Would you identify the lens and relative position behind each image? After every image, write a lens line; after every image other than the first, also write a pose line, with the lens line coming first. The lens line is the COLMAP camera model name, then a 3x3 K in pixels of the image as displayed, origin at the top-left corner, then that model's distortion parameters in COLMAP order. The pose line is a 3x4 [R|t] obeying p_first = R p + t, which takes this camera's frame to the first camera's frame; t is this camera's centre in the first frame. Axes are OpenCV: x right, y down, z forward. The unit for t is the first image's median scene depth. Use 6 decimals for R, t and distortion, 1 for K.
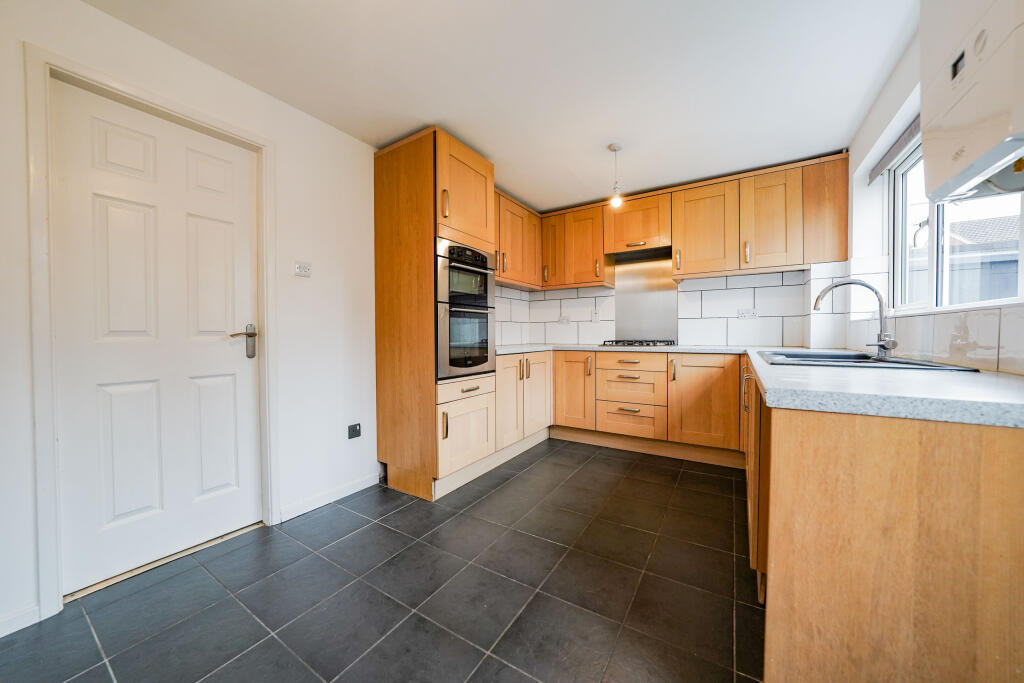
lens RADIAL K [[356.5, 0, 513.5], [0, 356.5, 341.1], [0, 0, 1]] dist [-0.019941, 0.000051]
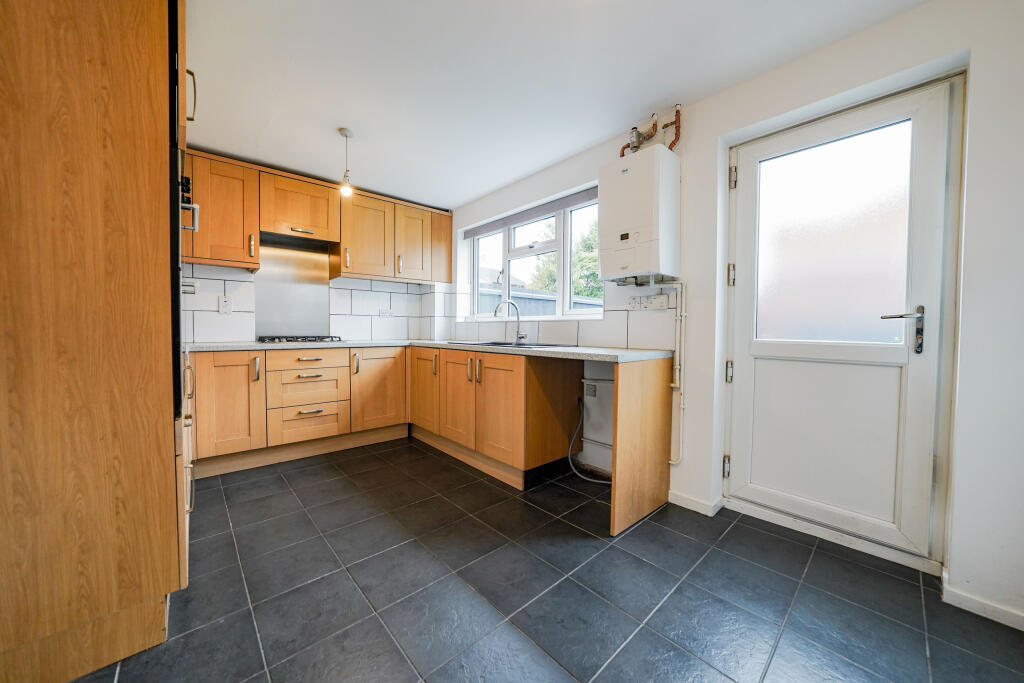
lens RADIAL K [[356.5, 0, 511.1], [0, 356.5, 340.7], [0, 0, 1]] dist [-0.019941, 0.000051]
pose [[0.282338, -0.021520, 0.959074, -0.423427], [0.012527, 0.999746, 0.018745, -0.000633], [-0.959233, 0.006721, 0.282535, 0.258285]]
